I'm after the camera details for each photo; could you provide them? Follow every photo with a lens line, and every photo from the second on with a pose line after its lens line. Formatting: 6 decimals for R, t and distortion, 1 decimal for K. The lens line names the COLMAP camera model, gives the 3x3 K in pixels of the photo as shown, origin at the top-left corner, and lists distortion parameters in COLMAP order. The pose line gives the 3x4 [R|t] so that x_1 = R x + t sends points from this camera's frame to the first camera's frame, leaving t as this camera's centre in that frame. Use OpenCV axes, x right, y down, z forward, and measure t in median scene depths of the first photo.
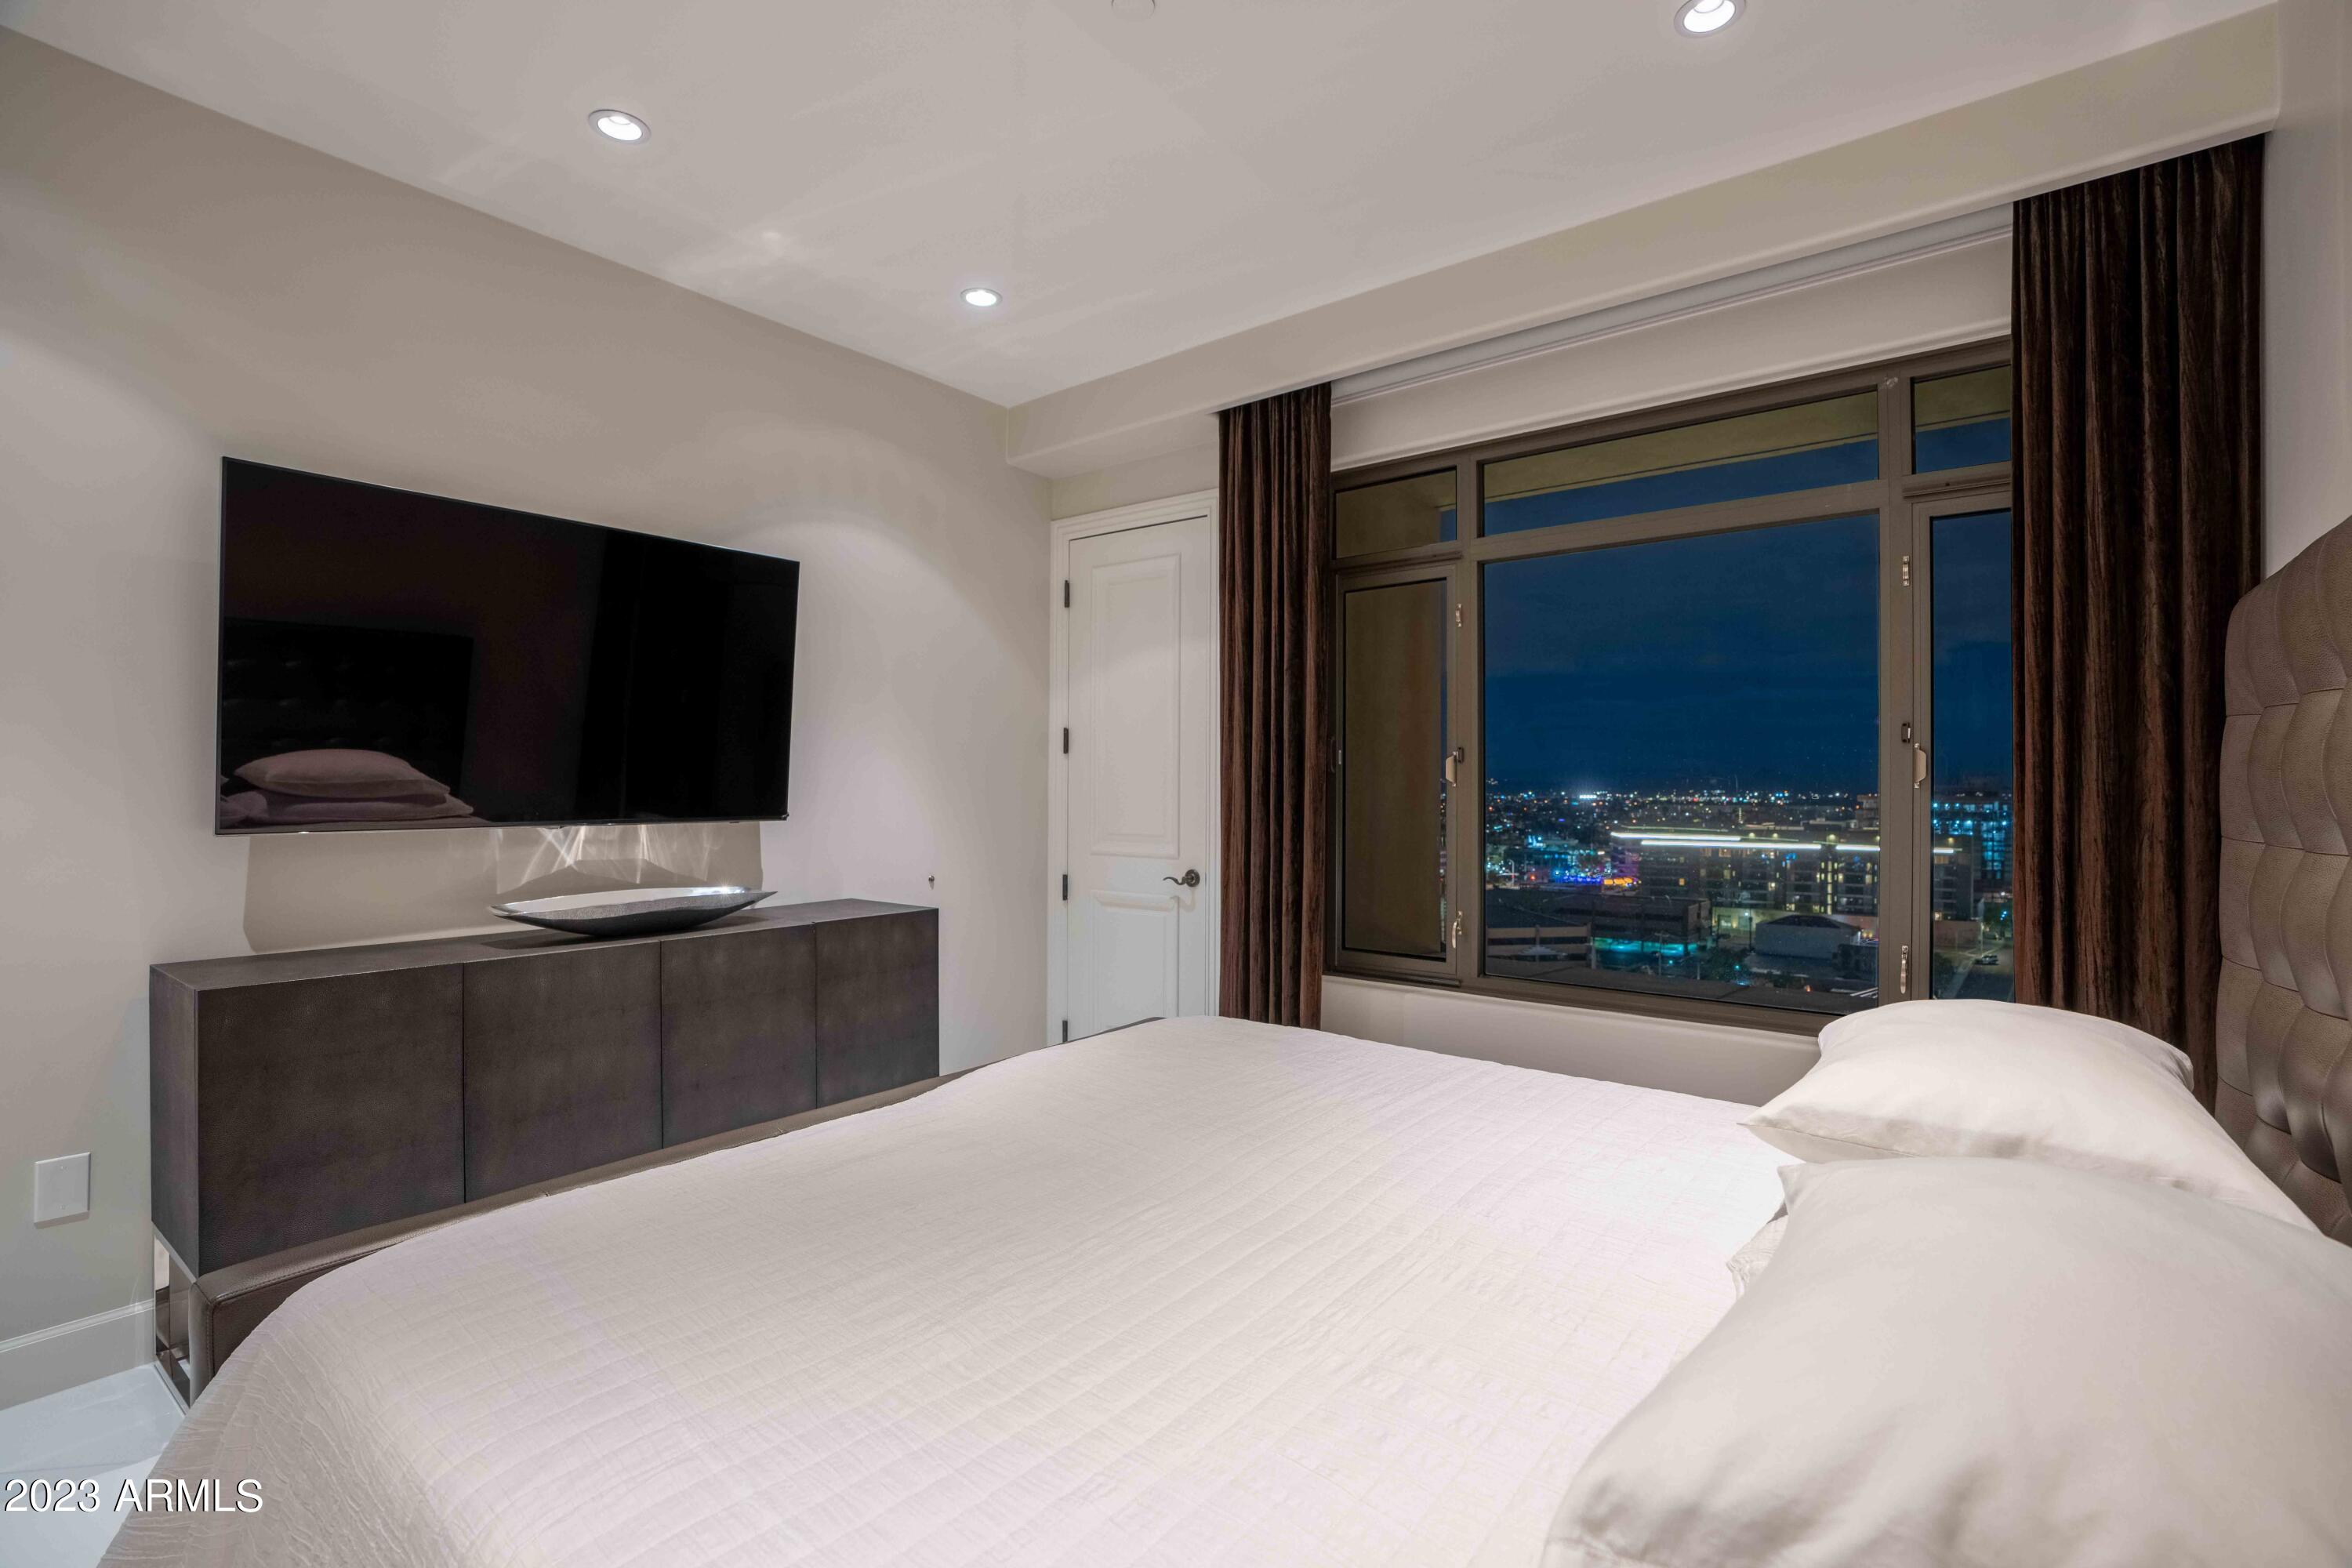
lens RADIAL K [[1108.5, 0, 1171.1], [0, 1108.5, 786.6], [0, 0, 1]] dist [-0.051089, 0.028115]
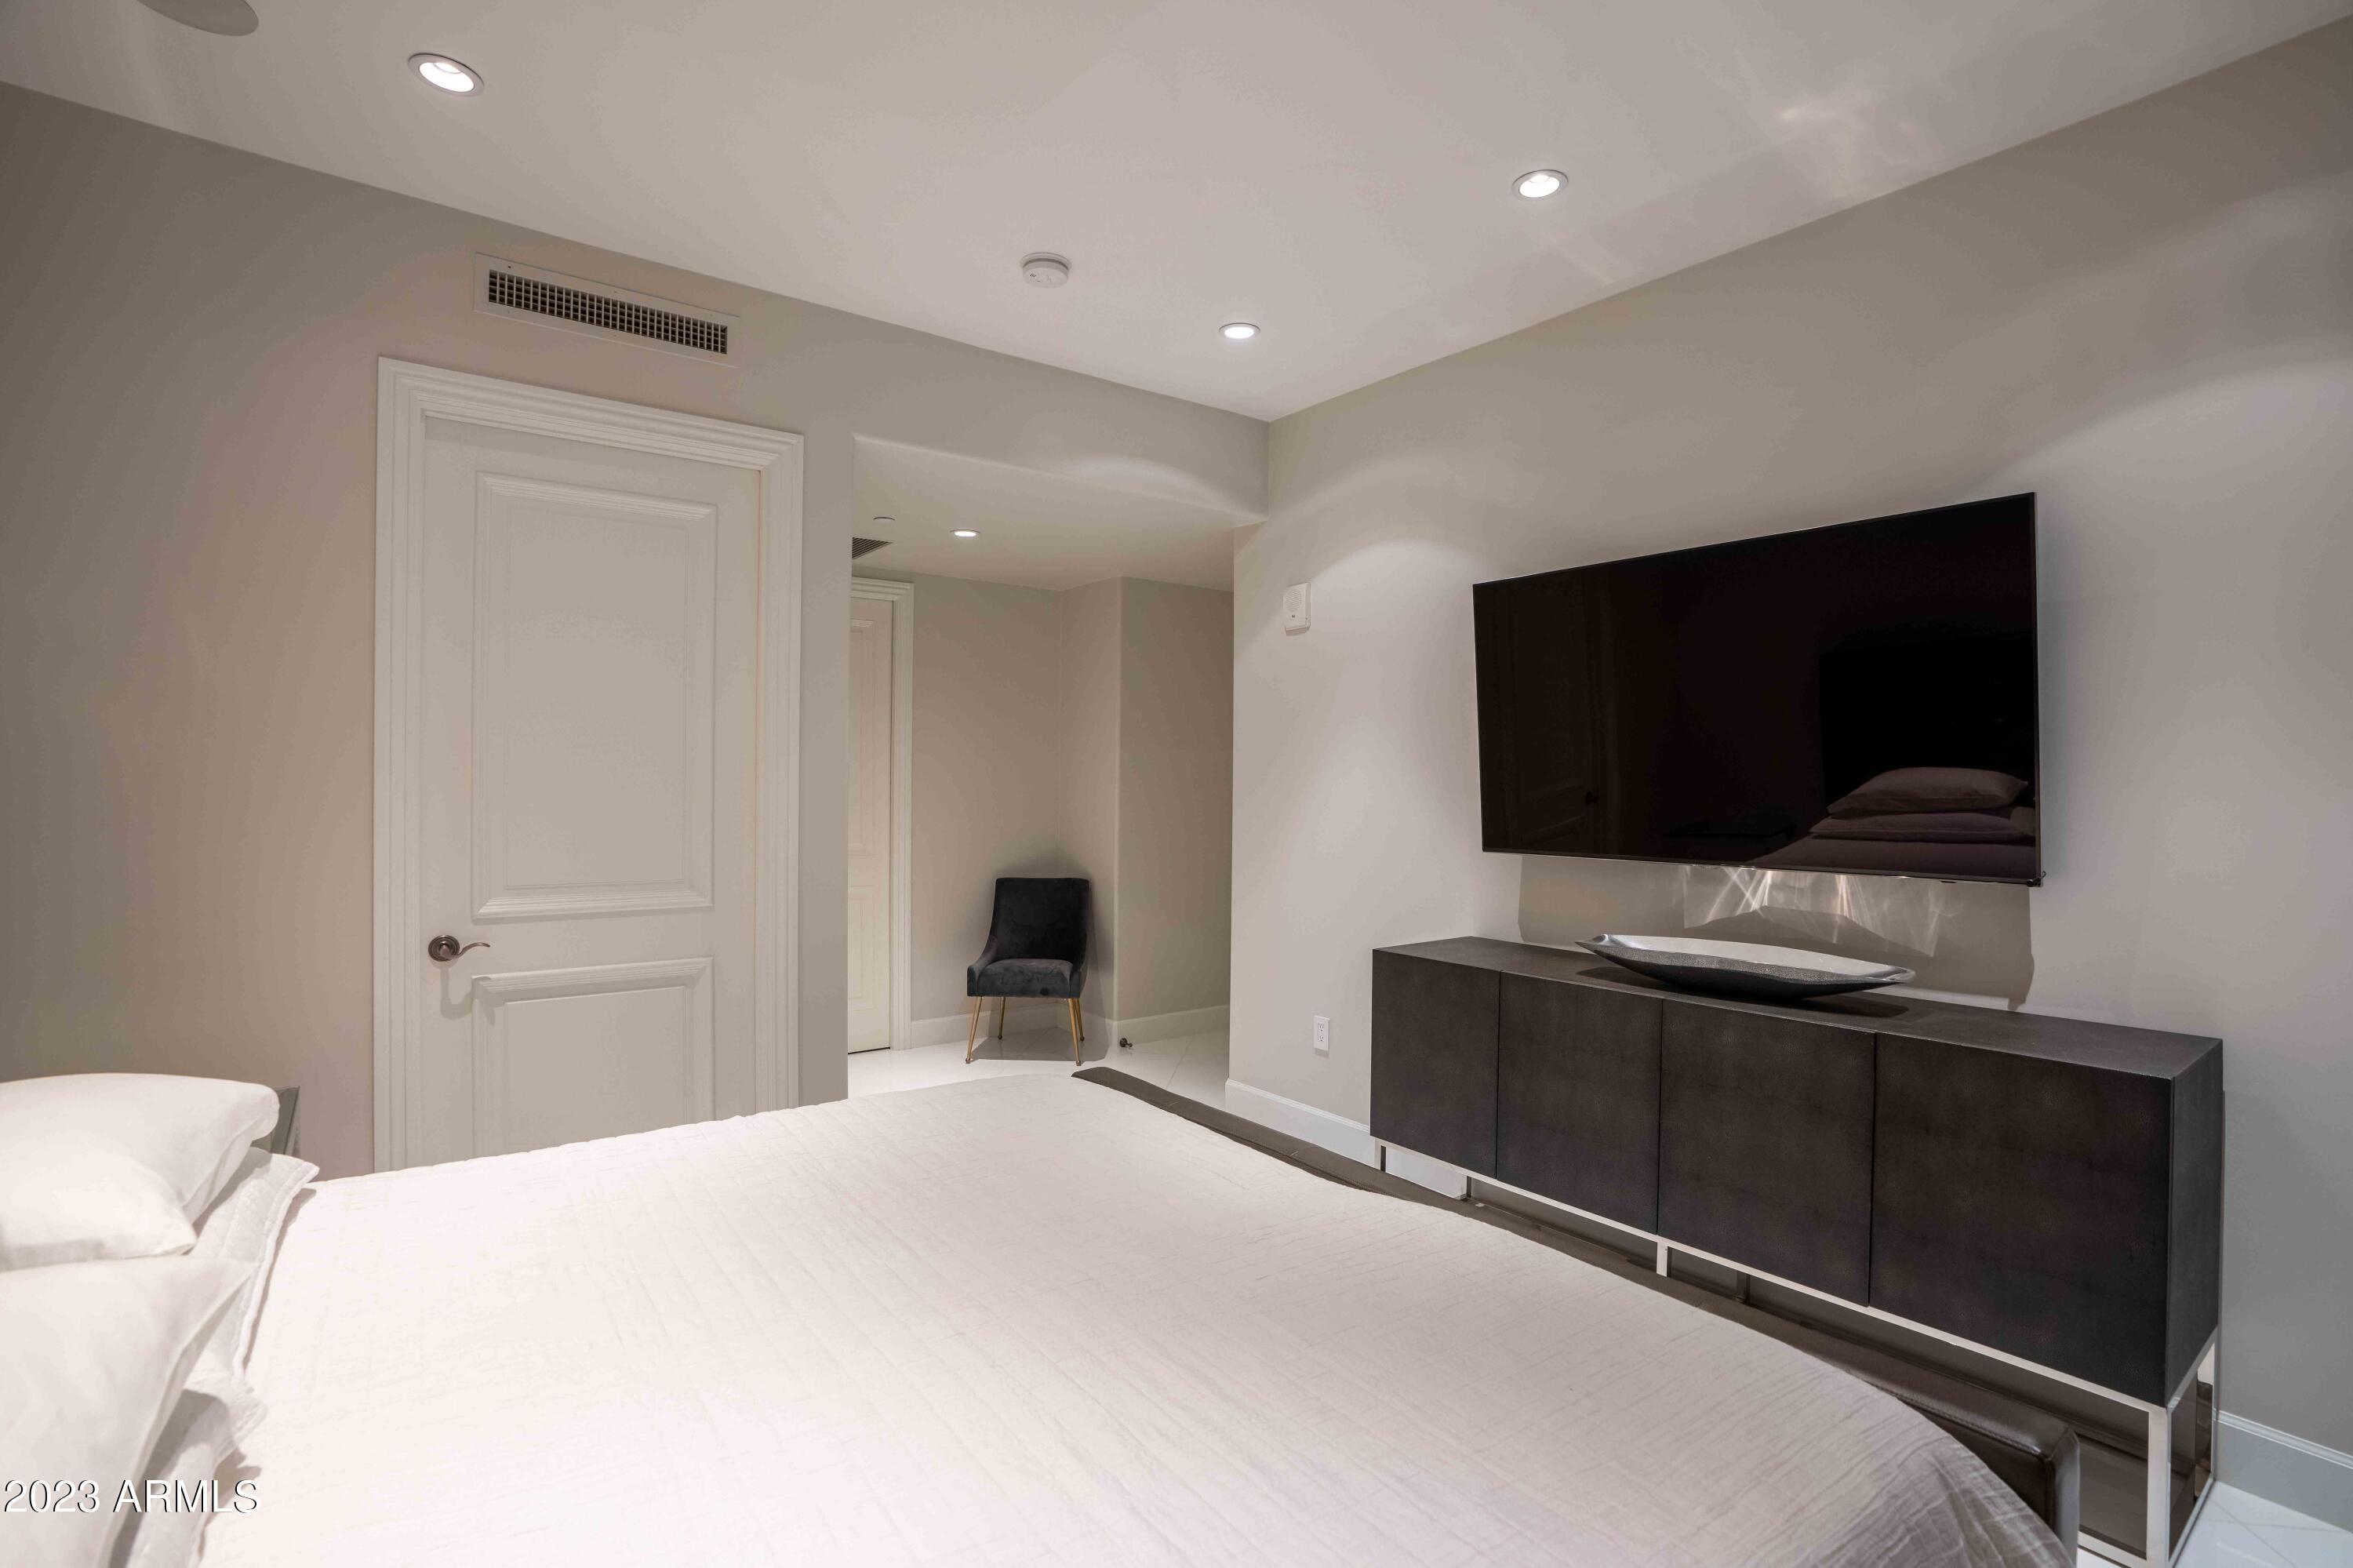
lens RADIAL K [[1109.0, 0, 1171.6], [0, 1109.0, 786.6], [0, 0, 1]] dist [-0.051089, 0.028115]
pose [[-0.248600, -0.003152, -0.968601, 0.461489], [-0.013805, 0.999905, 0.000289, -0.025284], [0.968508, 0.013444, -0.248620, 0.751892]]
